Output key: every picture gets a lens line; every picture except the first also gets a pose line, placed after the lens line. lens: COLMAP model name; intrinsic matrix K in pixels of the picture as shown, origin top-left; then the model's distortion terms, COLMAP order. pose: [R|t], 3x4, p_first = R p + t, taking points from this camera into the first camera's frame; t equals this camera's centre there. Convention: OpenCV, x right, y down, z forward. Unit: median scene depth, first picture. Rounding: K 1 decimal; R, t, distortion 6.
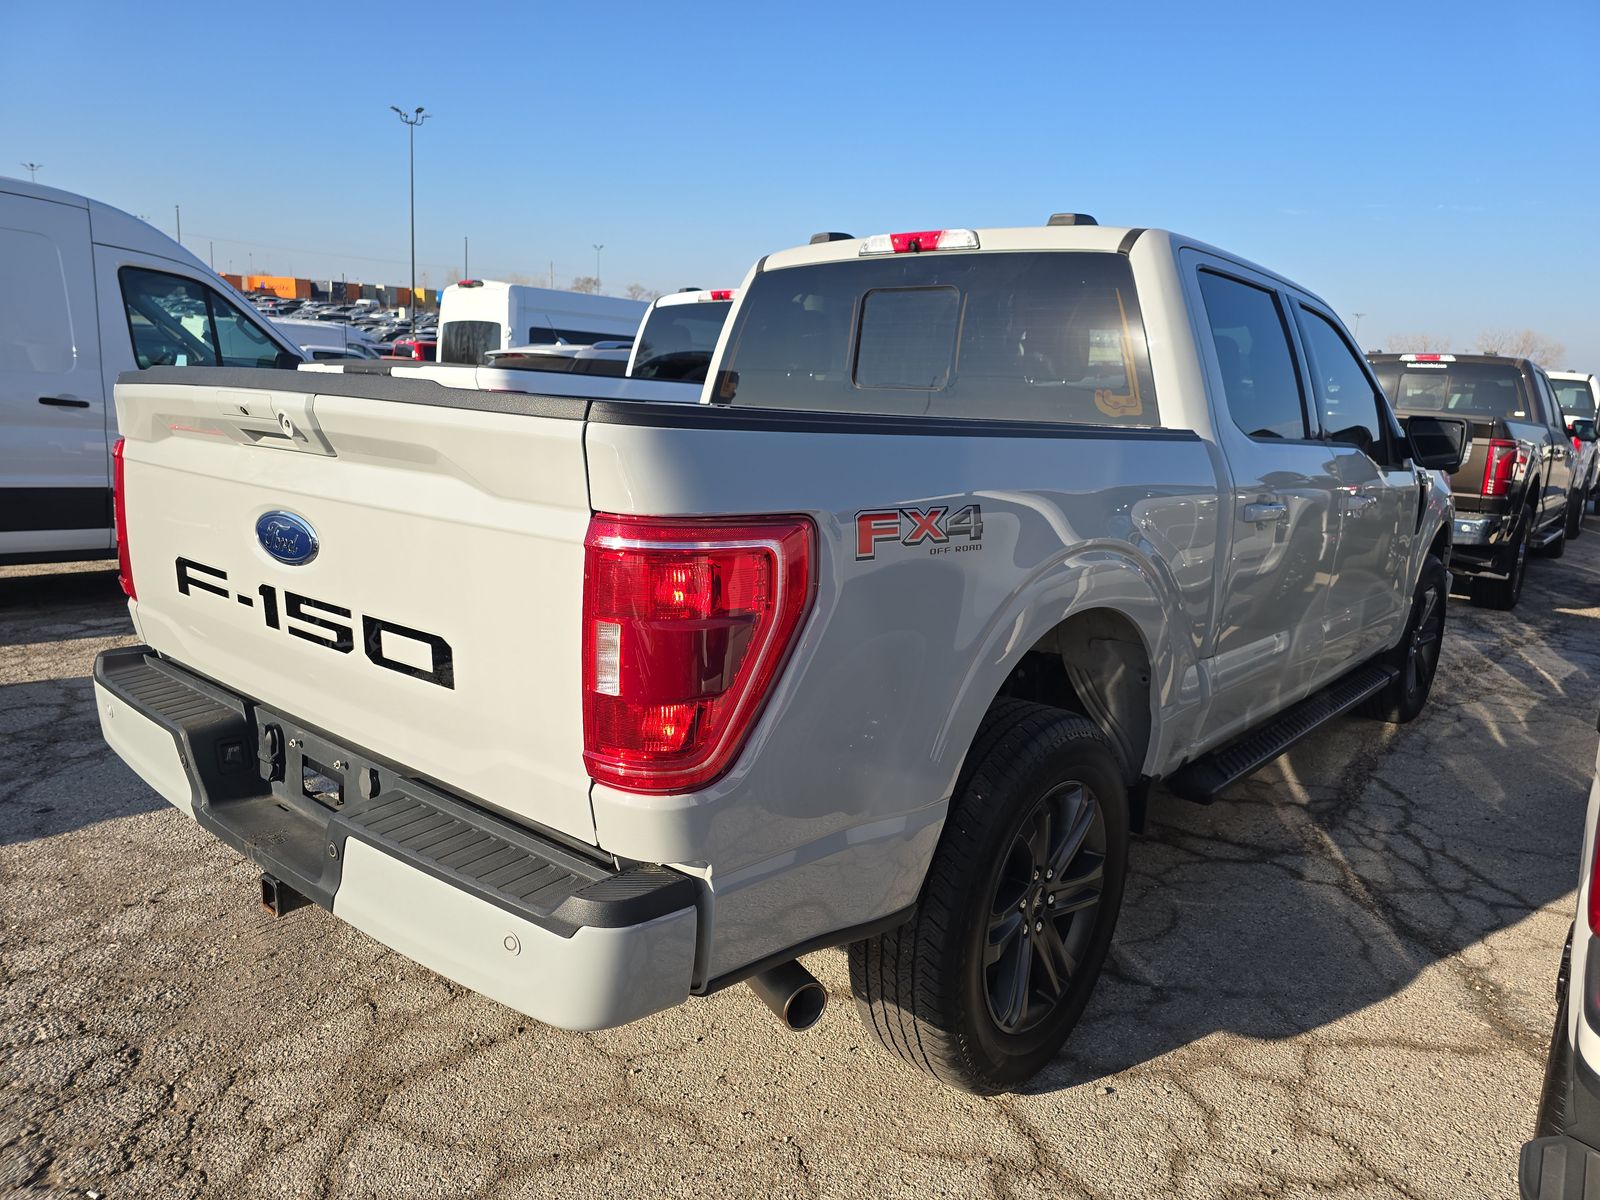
lens RADIAL K [[1080.1, 0, 809.9], [0, 1080.1, 584.1], [0, 0, 1]] dist [0.054120, -0.055564]
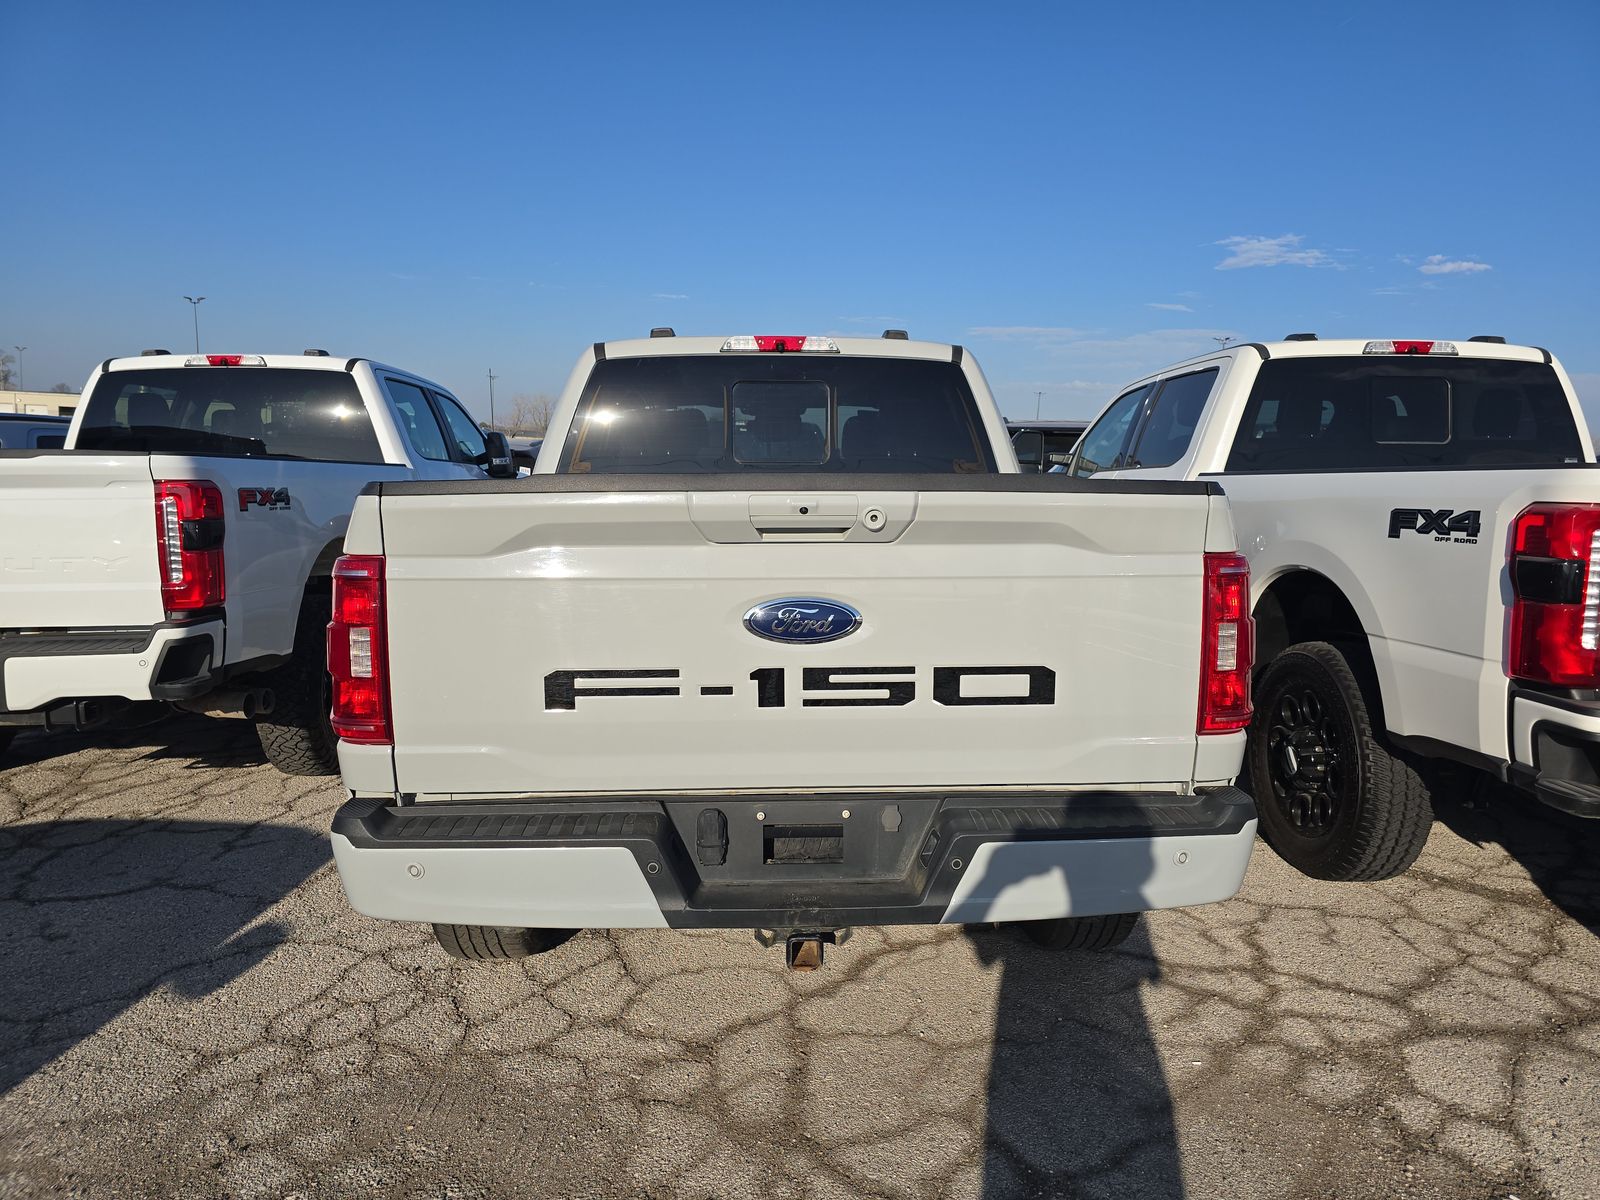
lens RADIAL K [[1080.1, 0, 809.9], [0, 1080.1, 584.1], [0, 0, 1]] dist [0.054120, -0.055564]
pose [[0.733085, -0.112553, 0.670759, -0.736304], [0.146473, 0.989197, 0.005903, -0.051820], [-0.664177, 0.093921, 0.741652, 0.104319]]
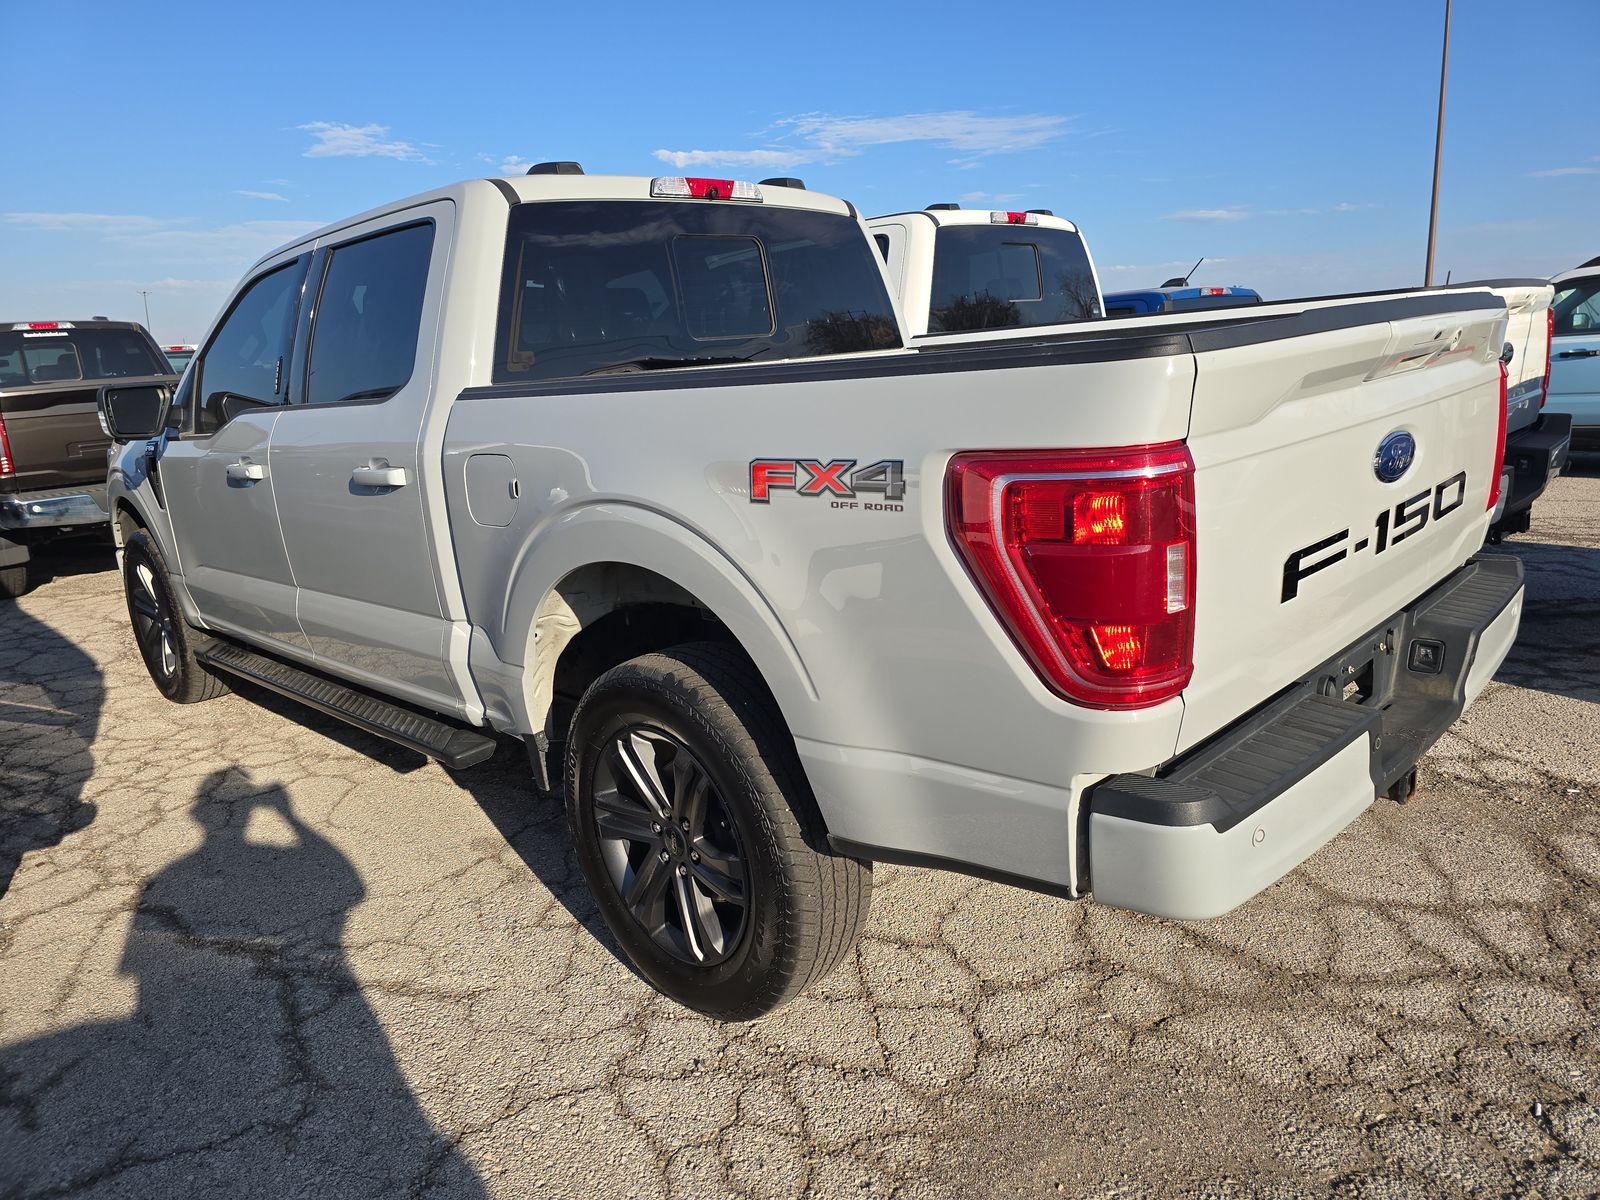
lens RADIAL K [[1080.1, 0, 809.9], [0, 1080.1, 584.1], [0, 0, 1]] dist [0.054120, -0.055564]
pose [[0.066666, -0.266085, 0.961642, -0.964723], [0.244318, 0.938799, 0.242827, -0.198395], [-0.967401, 0.218758, 0.127595, 0.879953]]
